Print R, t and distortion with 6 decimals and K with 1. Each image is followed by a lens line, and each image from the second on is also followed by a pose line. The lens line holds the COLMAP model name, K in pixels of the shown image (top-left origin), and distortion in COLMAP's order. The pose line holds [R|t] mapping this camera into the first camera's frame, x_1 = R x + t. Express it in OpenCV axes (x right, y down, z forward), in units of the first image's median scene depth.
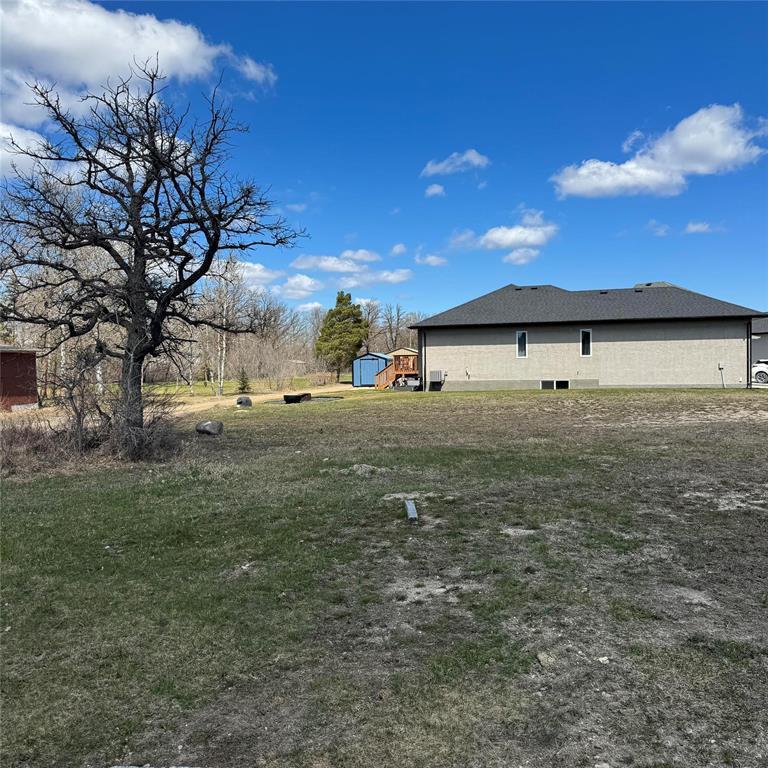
lens RADIAL K [[698.3, 0, 379.4], [0, 698.3, 380.6], [0, 0, 1]] dist [0.084528, -0.151635]
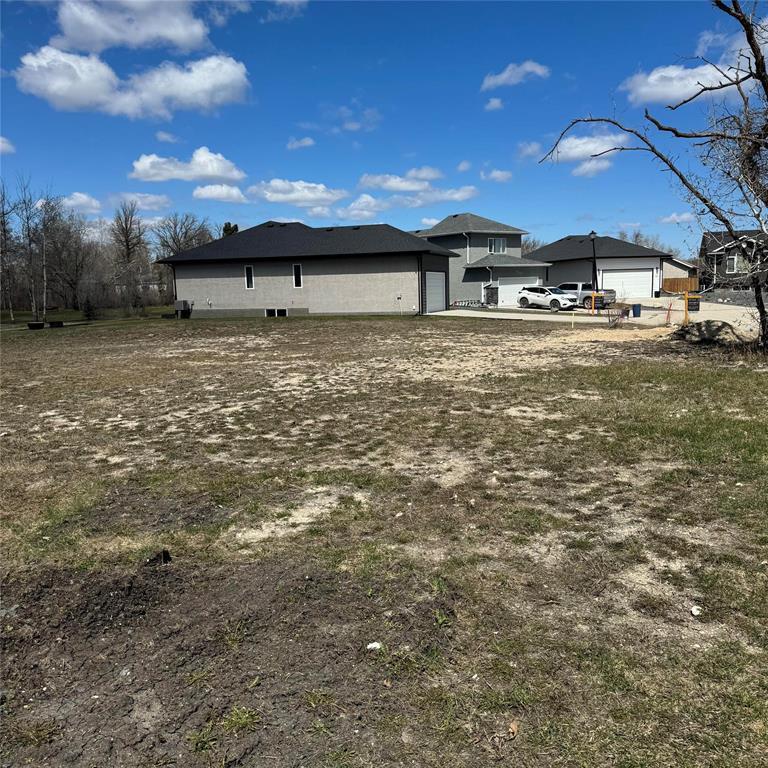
lens RADIAL K [[698.3, 0, 402.1], [0, 698.3, 378.3], [0, 0, 1]] dist [0.084528, -0.151635]
pose [[0.994823, 0.000646, -0.101621, 0.572584], [0.010446, 0.994033, 0.108582, -0.009920], [0.101085, -0.109082, 0.988880, -0.128554]]
